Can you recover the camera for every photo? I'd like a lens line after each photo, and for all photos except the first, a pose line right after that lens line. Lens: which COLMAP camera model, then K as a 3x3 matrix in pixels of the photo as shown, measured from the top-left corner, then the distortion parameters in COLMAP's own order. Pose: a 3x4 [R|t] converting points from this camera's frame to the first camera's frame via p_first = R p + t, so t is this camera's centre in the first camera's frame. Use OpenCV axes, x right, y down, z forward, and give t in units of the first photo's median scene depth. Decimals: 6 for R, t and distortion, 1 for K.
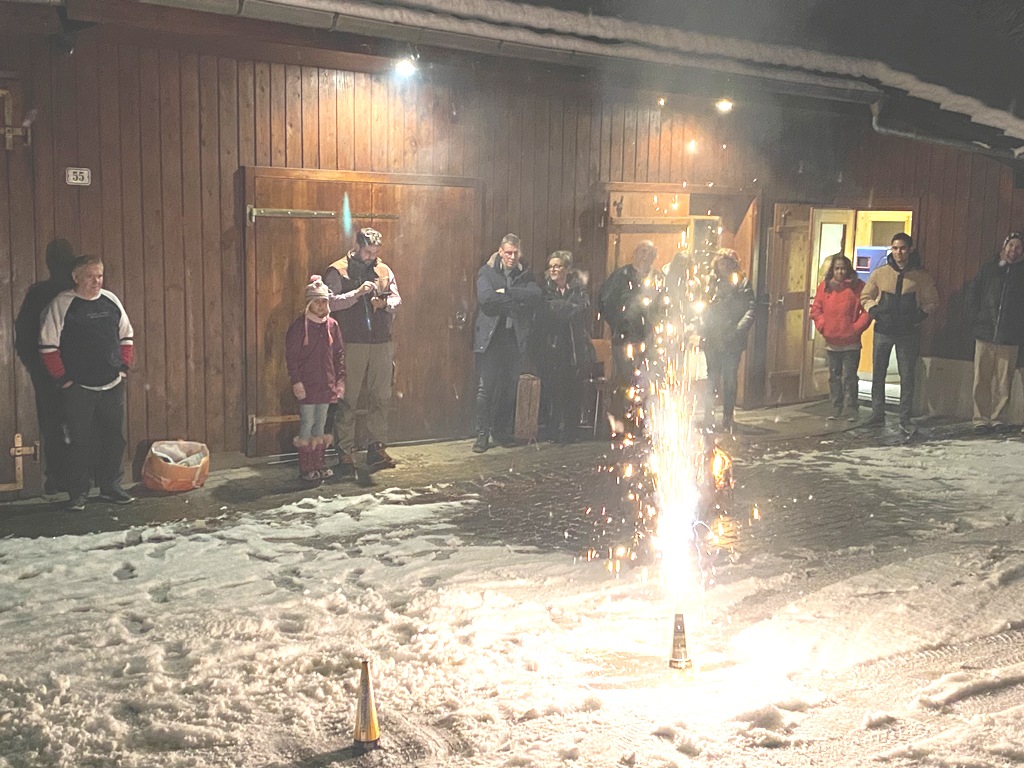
lens RADIAL K [[1225.5, 0, 512.0], [0, 1225.5, 384.0], [0, 0, 1]] dist [0.075624, -0.049711]
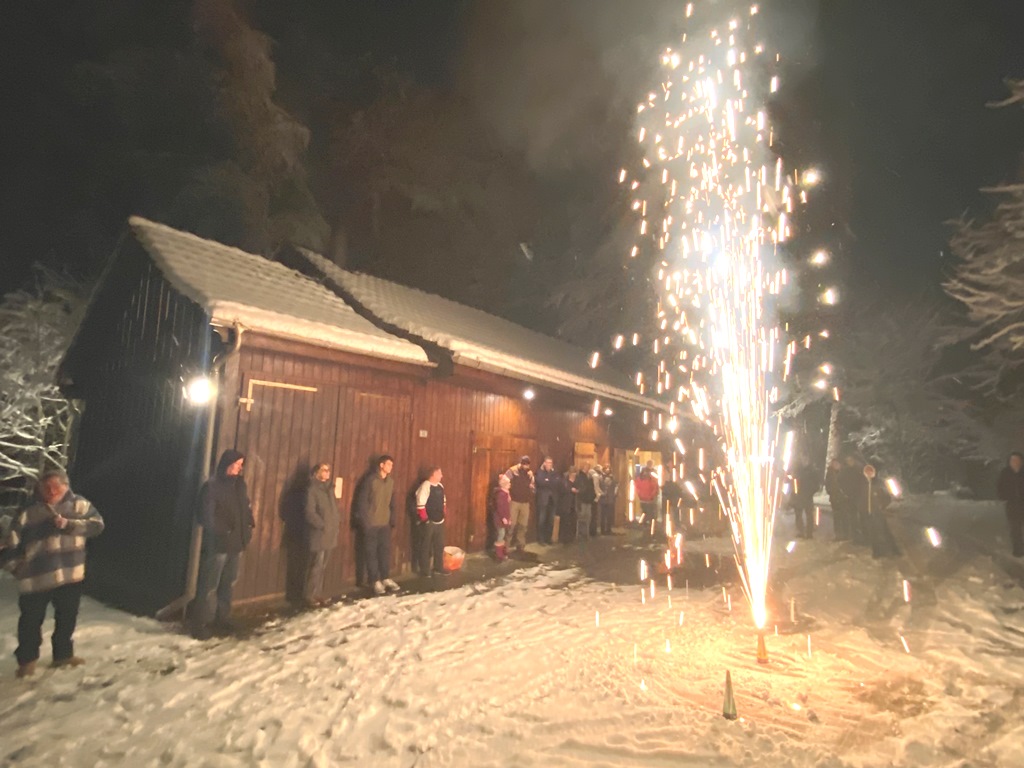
lens RADIAL K [[501.6, 0, 512.0], [0, 501.6, 384.0], [0, 0, 1]] dist [0.010280, -0.012135]
pose [[0.961771, 0.054518, 0.268375, -0.420974], [0.017058, 0.966155, -0.257398, -0.003822], [-0.273325, 0.252136, 0.928289, 0.009272]]
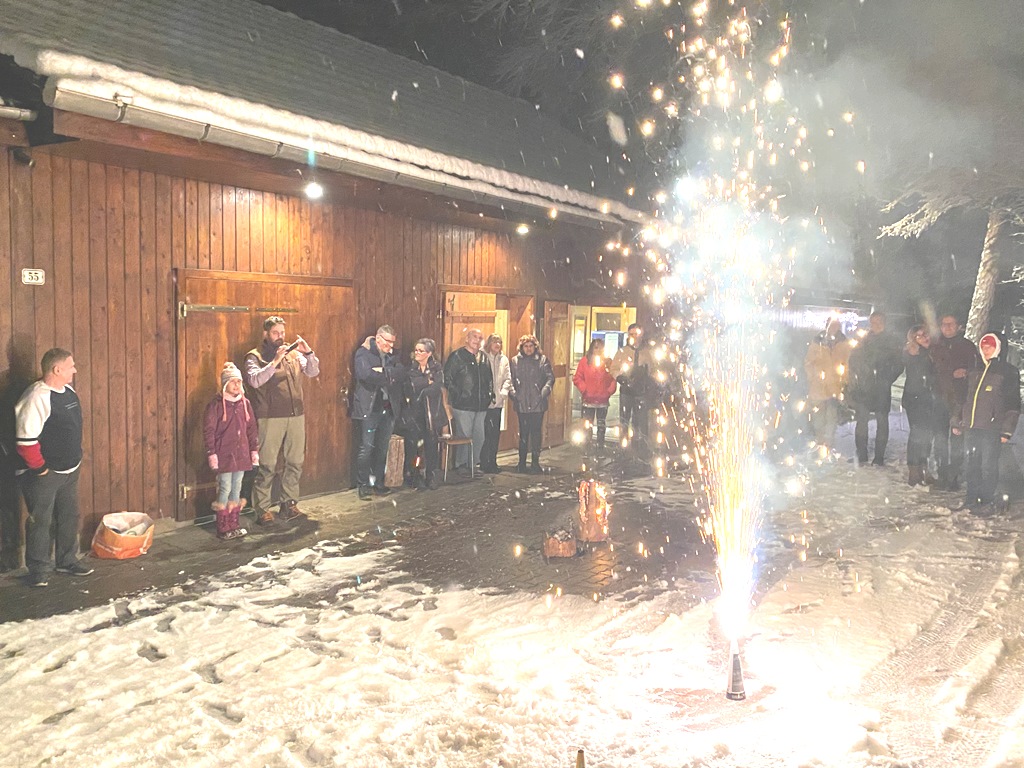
lens RADIAL K [[874.8, 0, 512.0], [0, 874.8, 384.0], [0, 0, 1]] dist [0.010766, -0.019132]
pose [[0.947972, -0.020327, 0.317703, -0.183056], [0.033177, 0.998833, -0.035088, -0.029685], [-0.316619, 0.043802, 0.947541, 0.130400]]
